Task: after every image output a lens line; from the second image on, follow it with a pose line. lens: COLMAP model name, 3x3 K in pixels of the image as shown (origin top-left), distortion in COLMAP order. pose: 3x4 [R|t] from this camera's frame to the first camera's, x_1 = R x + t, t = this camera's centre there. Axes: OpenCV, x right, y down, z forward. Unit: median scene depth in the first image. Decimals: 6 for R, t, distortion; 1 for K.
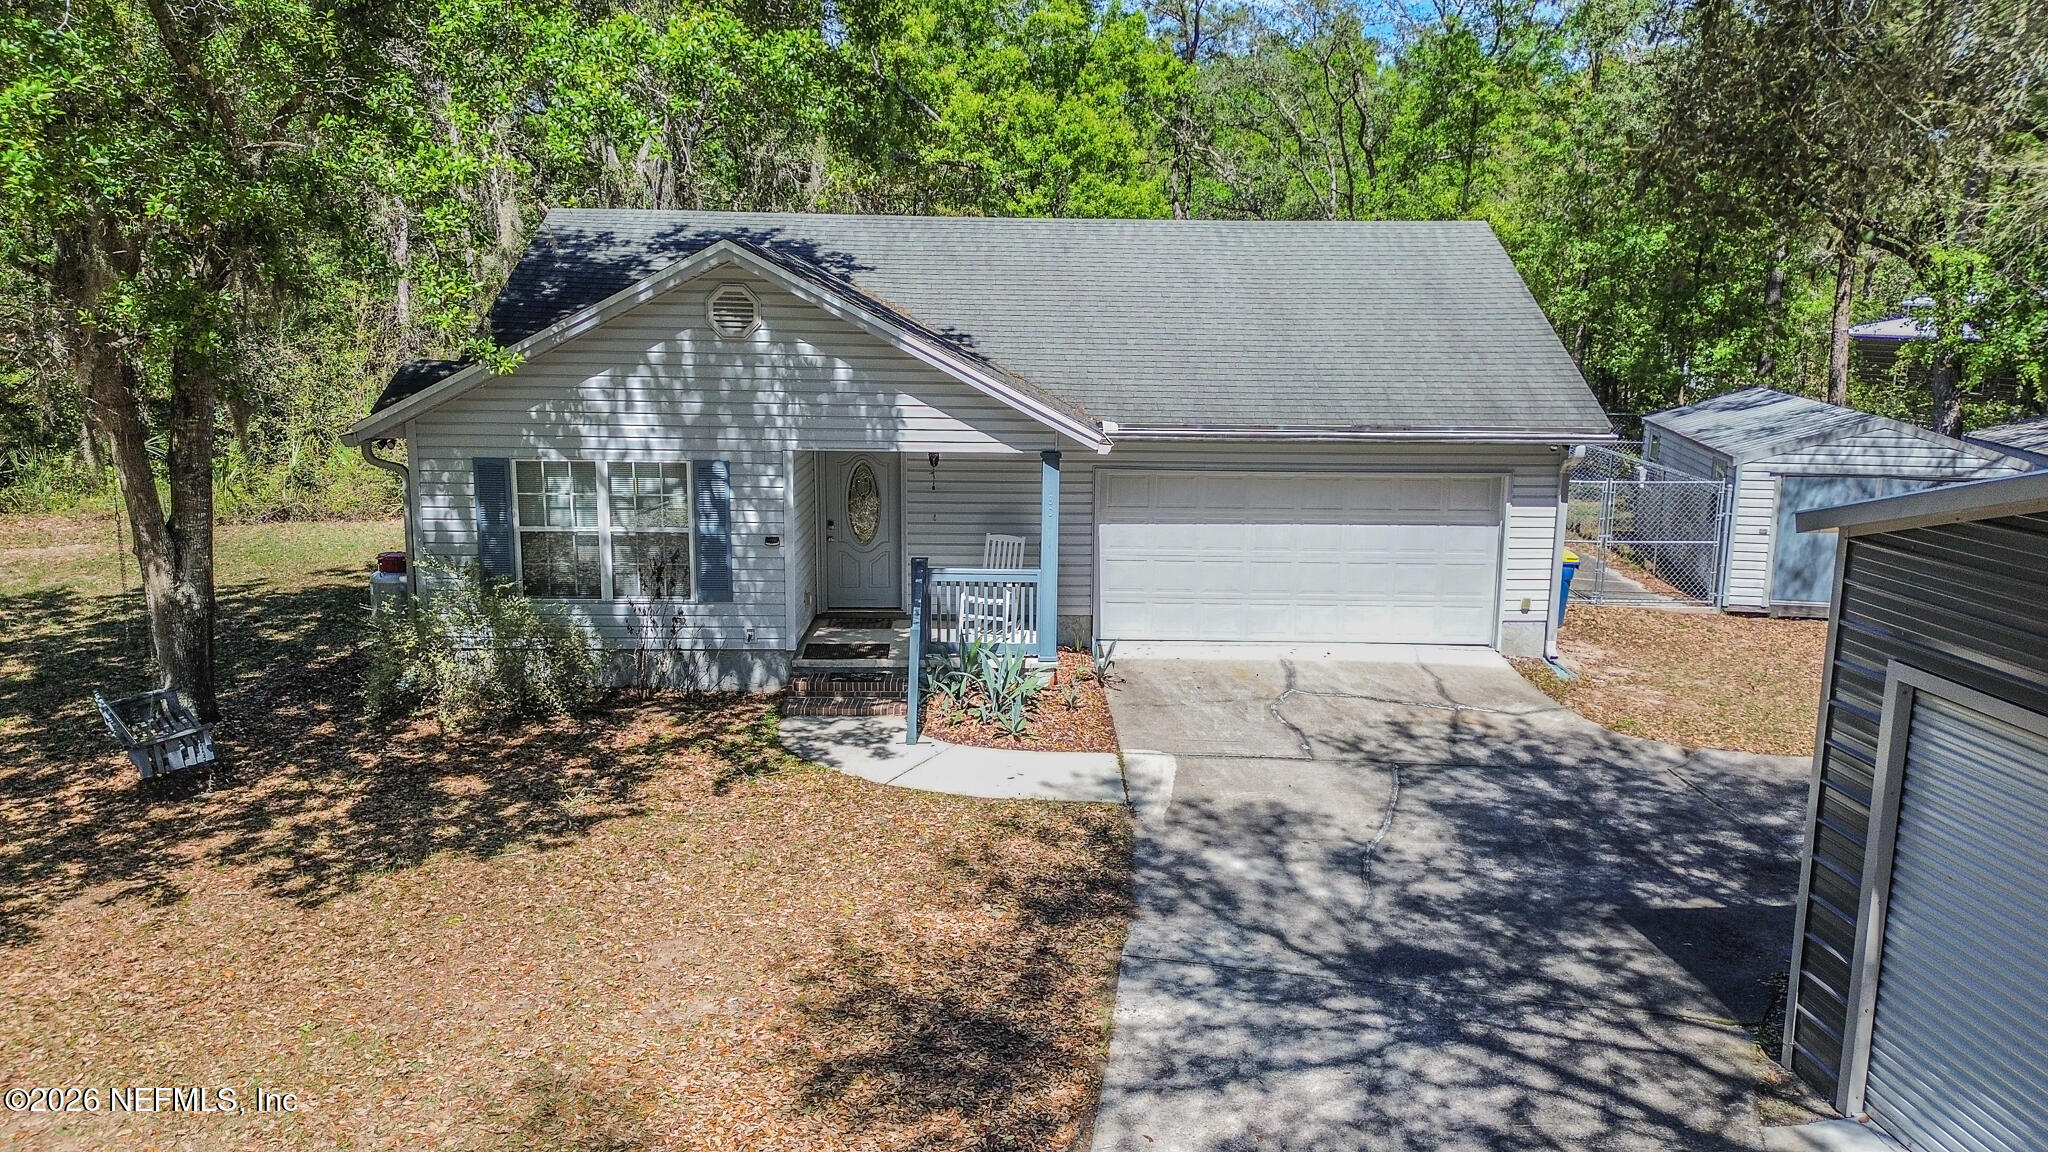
lens RADIAL K [[1447.5, 0, 1048.6], [0, 1447.5, 572.6], [0, 0, 1]] dist [0.035619, 0.000925]
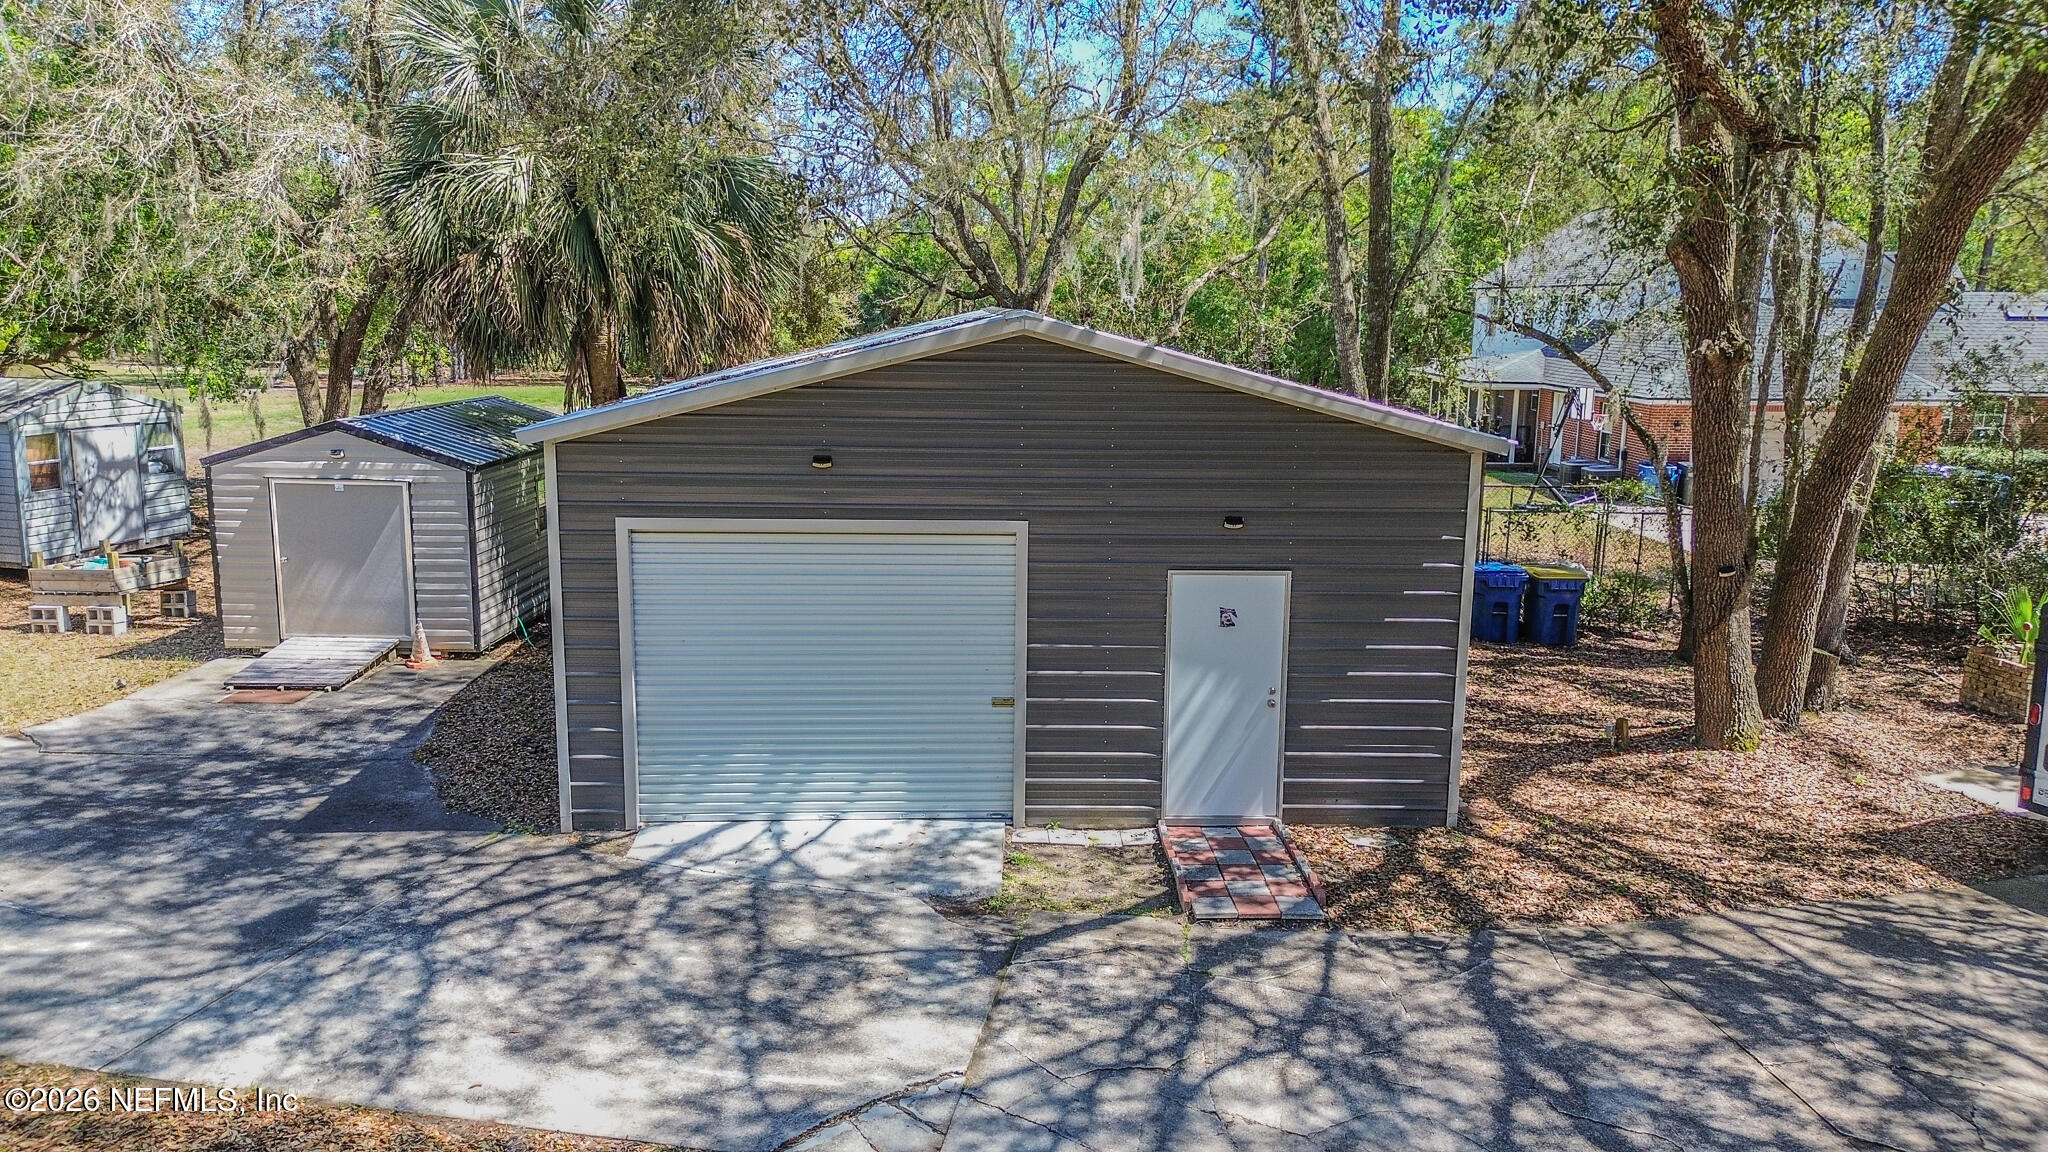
lens RADIAL K [[1455.4, 0, 1034.4], [0, 1455.4, 550.2], [0, 0, 1]] dist [0.017125, -0.006266]
pose [[0.026581, -0.177909, 0.983688, -0.451498], [0.171821, 0.970204, 0.170828, -0.043923], [-0.984770, 0.164477, 0.056357, 0.259649]]
